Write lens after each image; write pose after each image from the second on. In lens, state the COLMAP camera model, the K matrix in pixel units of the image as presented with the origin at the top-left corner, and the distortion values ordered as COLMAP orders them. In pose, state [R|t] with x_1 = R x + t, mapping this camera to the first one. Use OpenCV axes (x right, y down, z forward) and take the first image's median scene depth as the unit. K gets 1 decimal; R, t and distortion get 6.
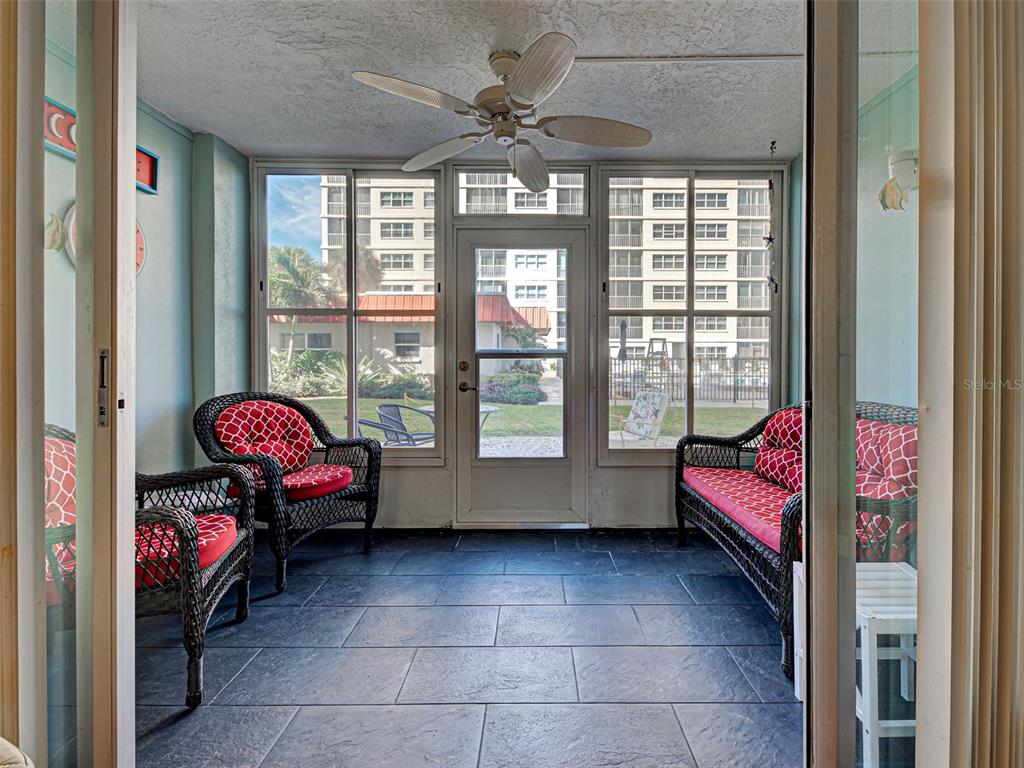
lens RADIAL K [[467.9, 0, 528.7], [0, 467.9, 359.9], [0, 0, 1]] dist [0.016858, -0.006575]
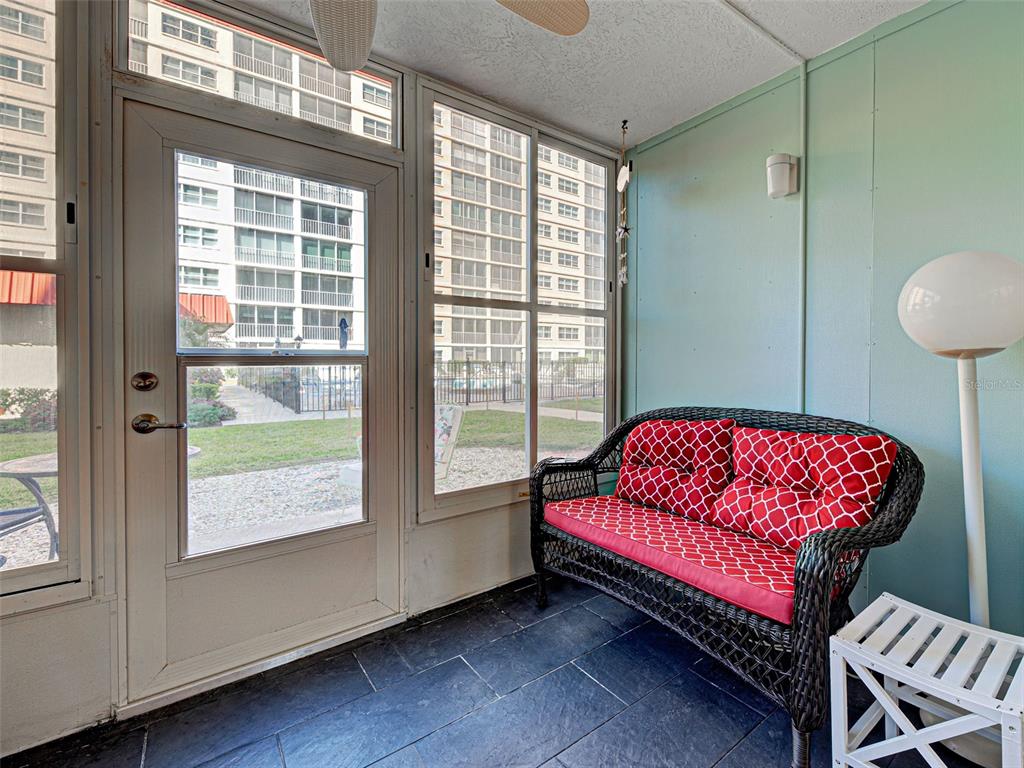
lens RADIAL K [[471.0, 0, 582.7], [0, 471.0, 364.0], [0, 0, 1]] dist [0.005114, -0.001658]
pose [[0.768711, -0.005636, 0.639571, -0.107203], [0.004761, 0.999984, 0.003090, -0.004936], [-0.639578, 0.000670, 0.768726, 0.334941]]
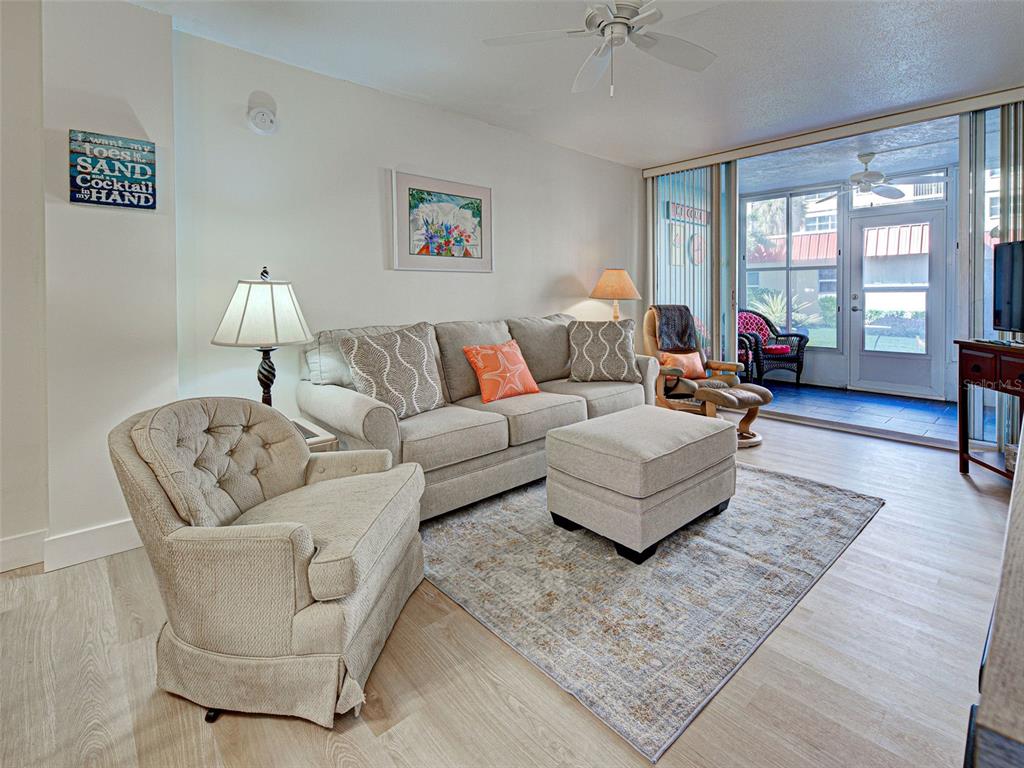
lens RADIAL K [[465.8, 0, 587.9], [0, 465.8, 305.1], [0, 0, 1]] dist [0.002918, -0.000994]
pose [[0.738834, 0.011977, -0.673781, 0.306159], [0.002601, 0.999784, 0.020624, 0.006275], [0.673882, -0.016990, 0.738644, -0.980776]]
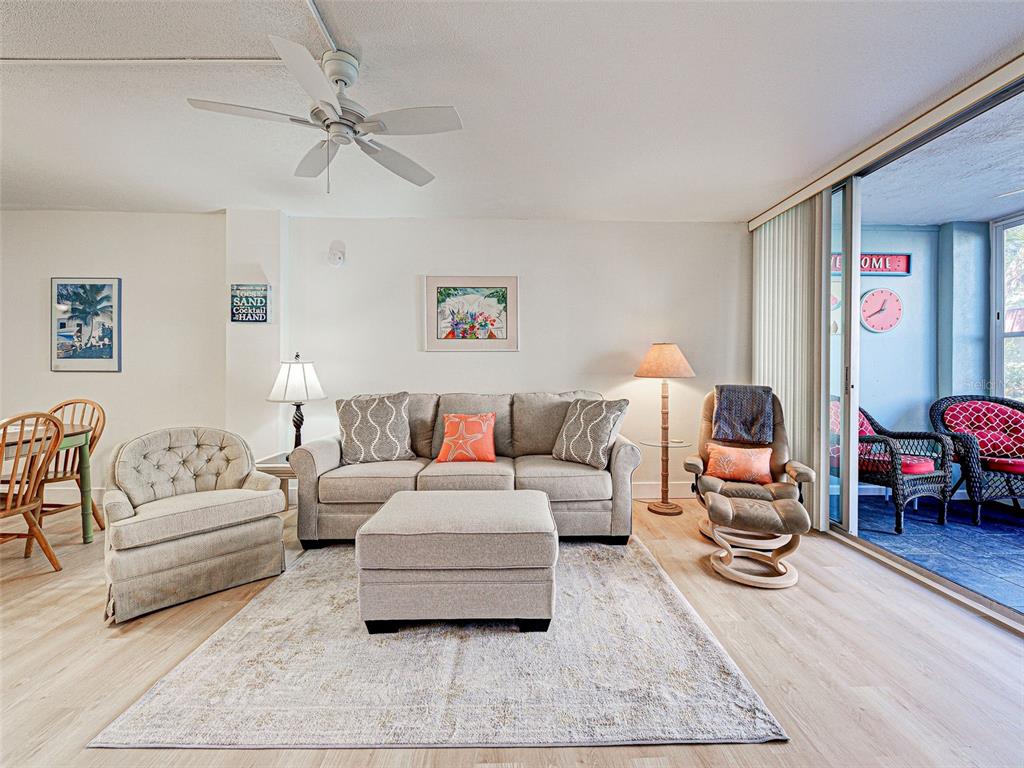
lens RADIAL K [[426.5, 0, 547.2], [0, 426.5, 374.6], [0, 0, 1]] dist [0.002991, -0.002481]
pose [[0.088485, 0.012400, -0.996000, 0.519608], [-0.005930, 0.999911, 0.011922, -0.000149], [0.996060, 0.004851, 0.088550, -0.364947]]
